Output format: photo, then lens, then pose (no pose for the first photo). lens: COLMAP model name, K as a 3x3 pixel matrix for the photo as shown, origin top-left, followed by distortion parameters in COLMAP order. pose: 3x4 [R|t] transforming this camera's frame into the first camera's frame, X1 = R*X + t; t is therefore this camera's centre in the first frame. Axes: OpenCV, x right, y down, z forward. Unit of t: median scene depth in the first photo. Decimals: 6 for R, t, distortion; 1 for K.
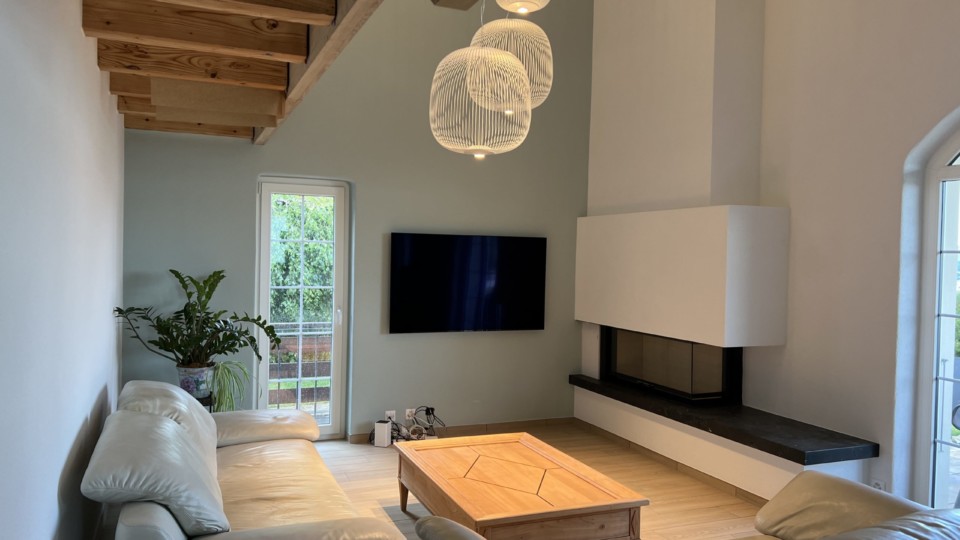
lens RADIAL K [[715.0, 0, 480.0], [0, 715.0, 270.0], [0, 0, 1]] dist [0.035284, -0.000127]
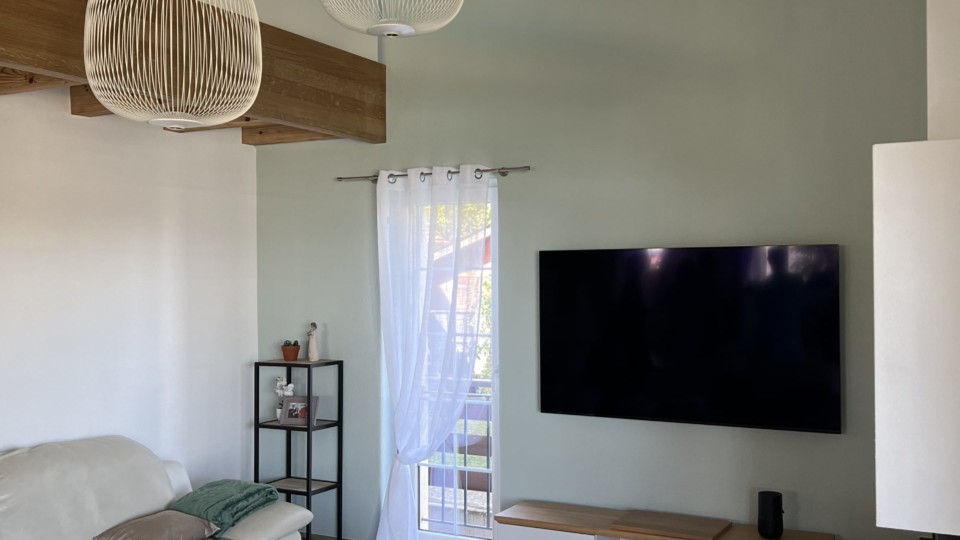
lens RADIAL K [[967.5, 0, 480.0], [0, 967.5, 270.0], [0, 0, 1]] dist [0.072944, -0.001217]
pose [[0.626328, -0.029219, -0.779012, 0.506040], [-0.000466, 0.999283, -0.037856, -0.003898], [0.779560, 0.024073, 0.625865, 0.429918]]
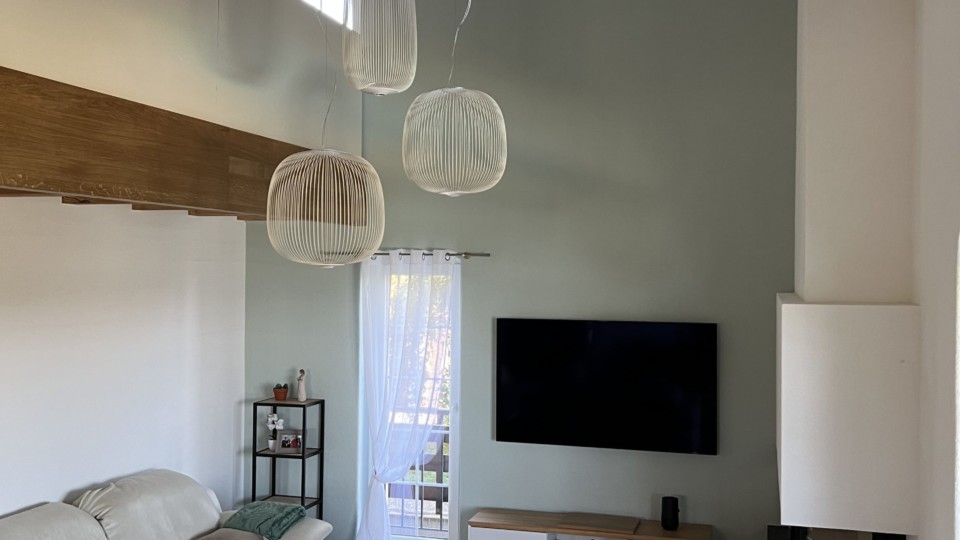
lens RADIAL K [[967.5, 0, 480.0], [0, 967.5, 270.0], [0, 0, 1]] dist [0.072944, -0.001217]
pose [[0.771229, -0.015333, -0.636373, 0.574025], [-0.005591, 0.999508, -0.030858, -0.073890], [0.636534, 0.027356, 0.770764, 0.126996]]
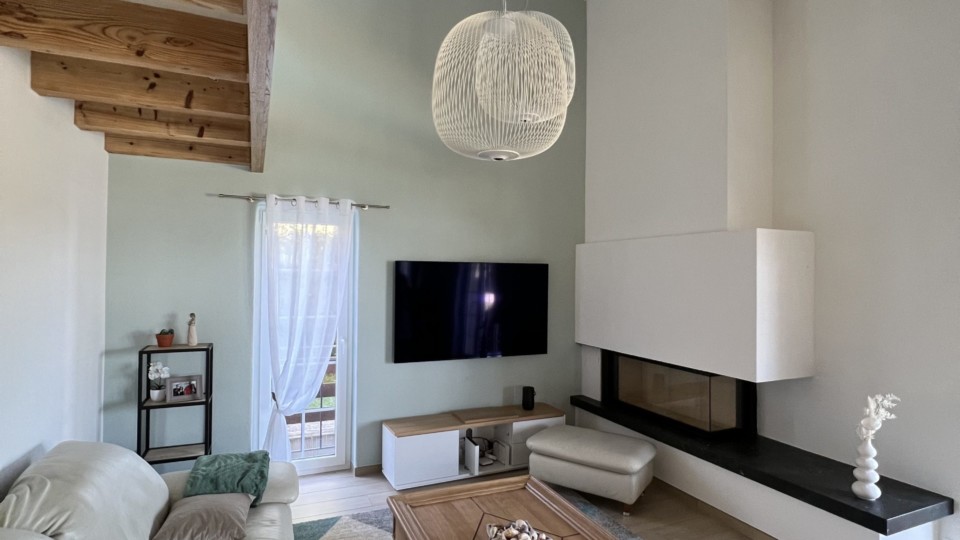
lens RADIAL K [[516.9, 0, 480.0], [0, 516.9, 270.0], [0, 0, 1]] dist [0.000193, -0.000400]
pose [[0.999804, -0.009811, 0.017185, -0.019576], [0.010324, 0.999496, -0.030010, -0.017010], [-0.016882, 0.030181, 0.999402, 0.287914]]
